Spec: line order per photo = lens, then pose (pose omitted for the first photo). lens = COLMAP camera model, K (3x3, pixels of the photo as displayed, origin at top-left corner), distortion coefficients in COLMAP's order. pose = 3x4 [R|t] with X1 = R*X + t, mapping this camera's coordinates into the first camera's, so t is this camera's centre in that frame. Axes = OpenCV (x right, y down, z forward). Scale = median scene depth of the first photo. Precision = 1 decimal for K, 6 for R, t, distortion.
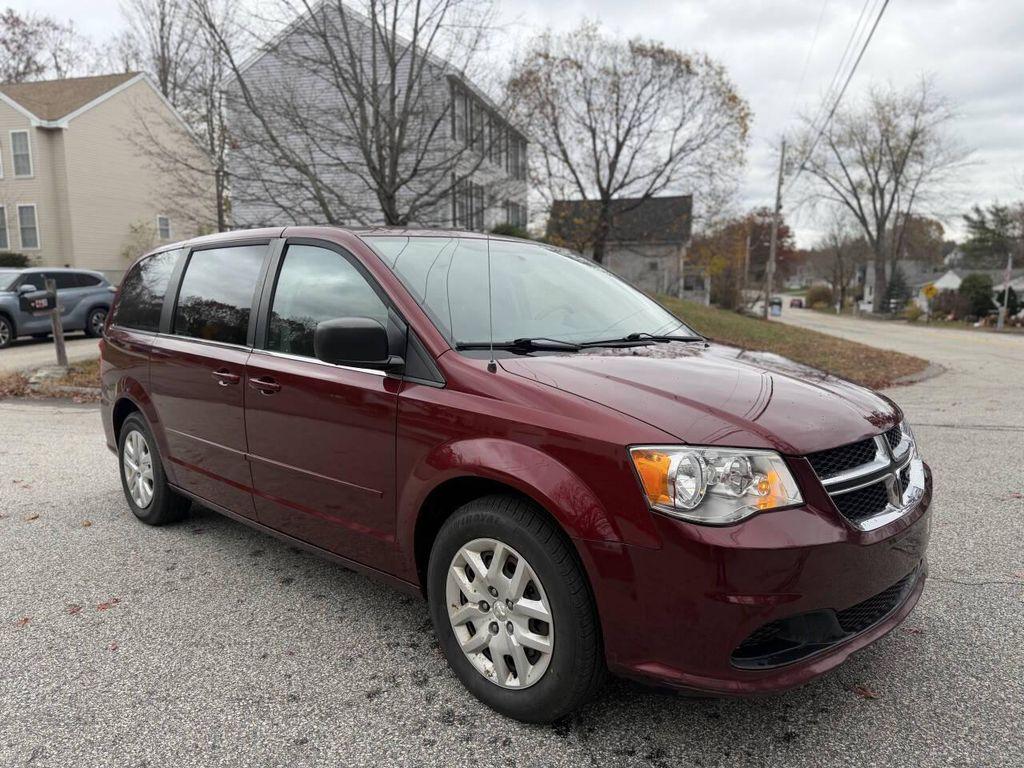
lens RADIAL K [[740.5, 0, 505.0], [0, 740.5, 383.5], [0, 0, 1]] dist [0.048390, -0.071043]
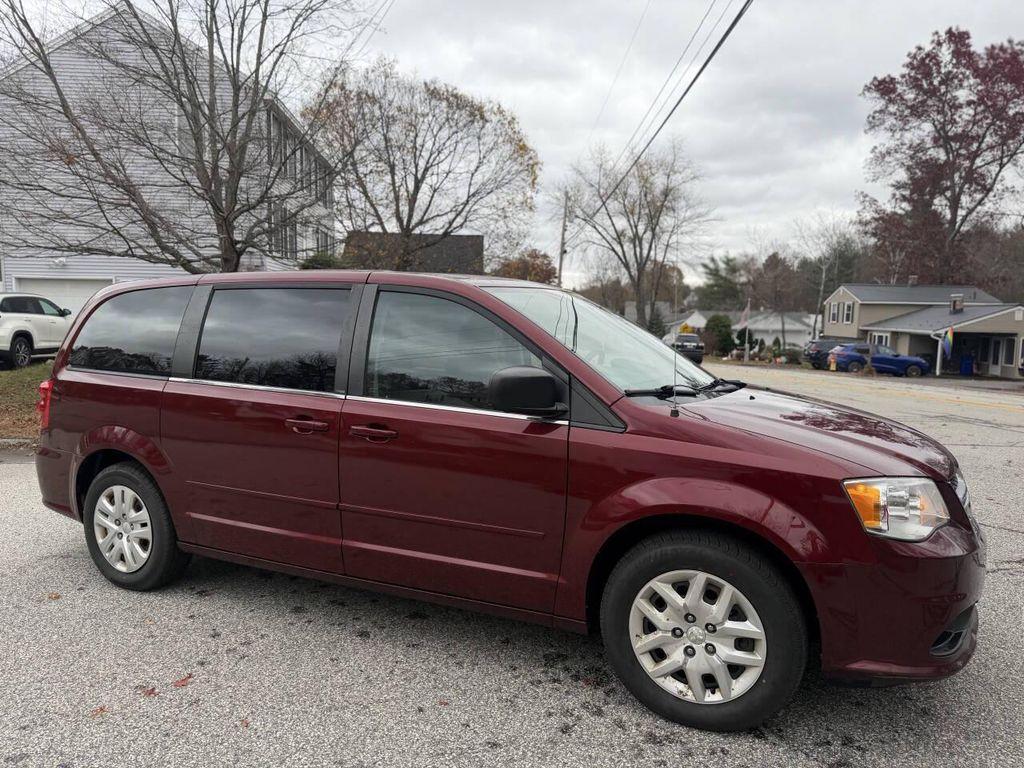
lens RADIAL K [[740.5, 0, 505.0], [0, 740.5, 383.5], [0, 0, 1]] dist [0.048390, -0.071043]
pose [[0.953898, -0.006202, 0.300066, -0.041766], [0.018525, 0.999097, -0.038238, -0.002073], [-0.299557, 0.042034, 0.953152, 0.000835]]
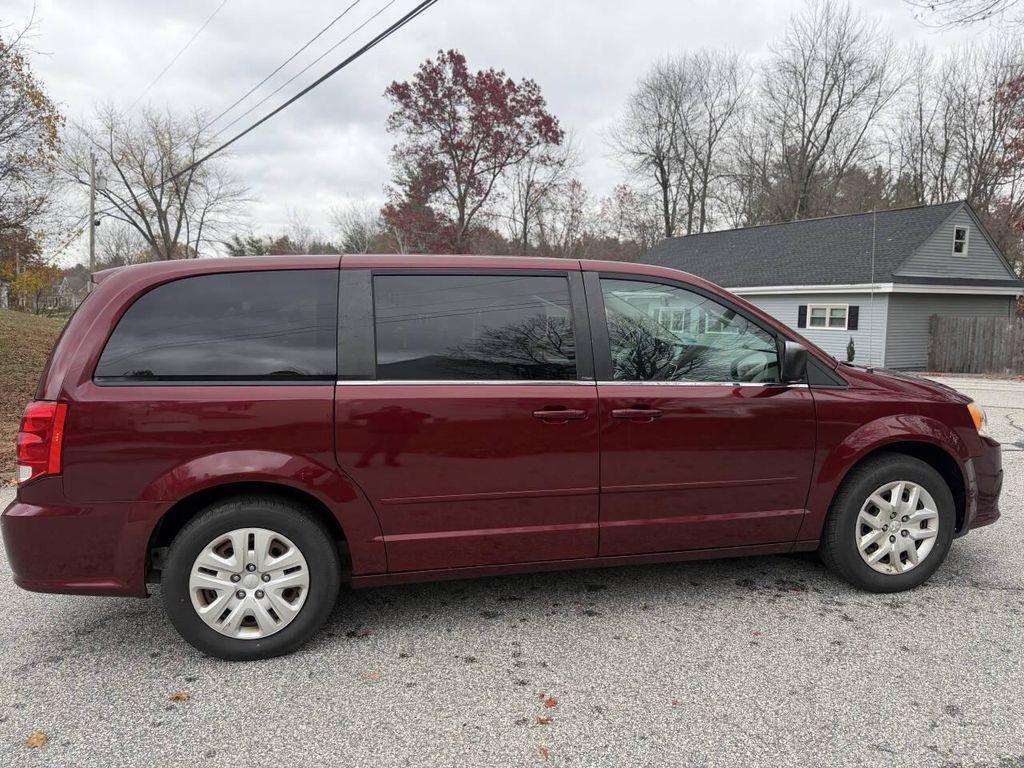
lens RADIAL K [[727.5, 0, 525.9], [0, 727.5, 385.6], [0, 0, 1]] dist [0.113714, -0.209159]
pose [[0.552455, -0.083672, 0.829332, -0.116403], [0.102152, 0.994245, 0.032261, -0.008042], [-0.827259, 0.066895, 0.557823, 0.051961]]
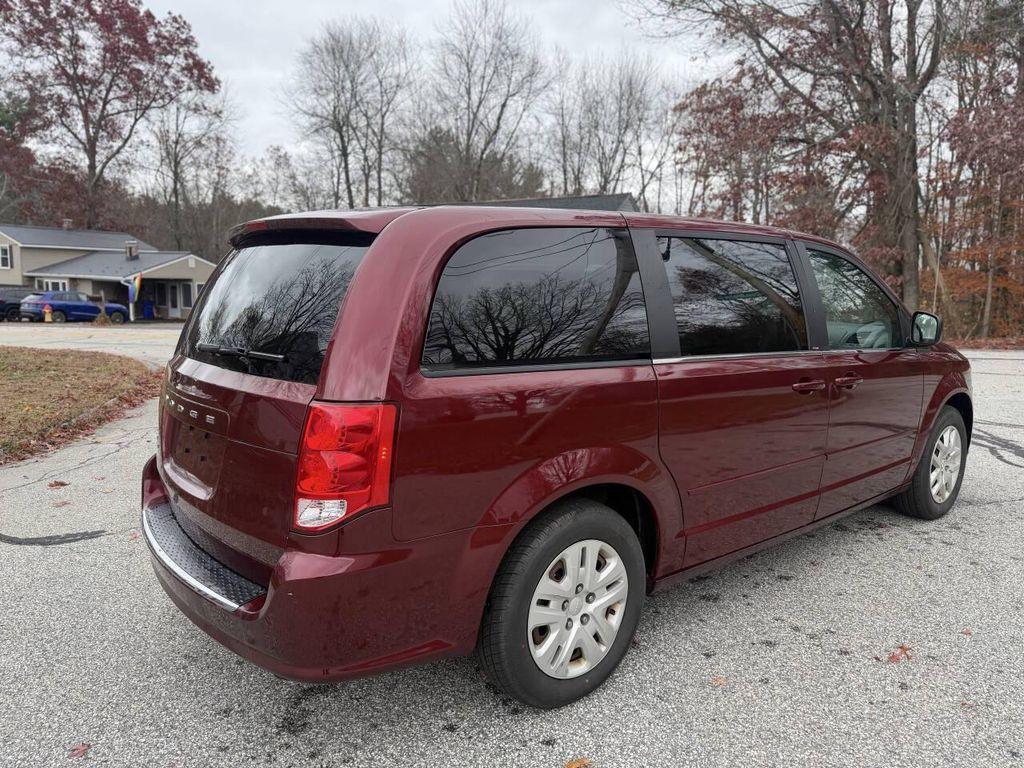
lens RADIAL K [[735.2, 0, 533.2], [0, 735.2, 373.4], [0, 0, 1]] dist [0.010003, -0.003775]
pose [[0.094338, -0.117949, 0.988528, -0.132552], [0.109808, 0.988131, 0.107422, -0.016087], [-0.989466, 0.098414, 0.106170, 0.124306]]
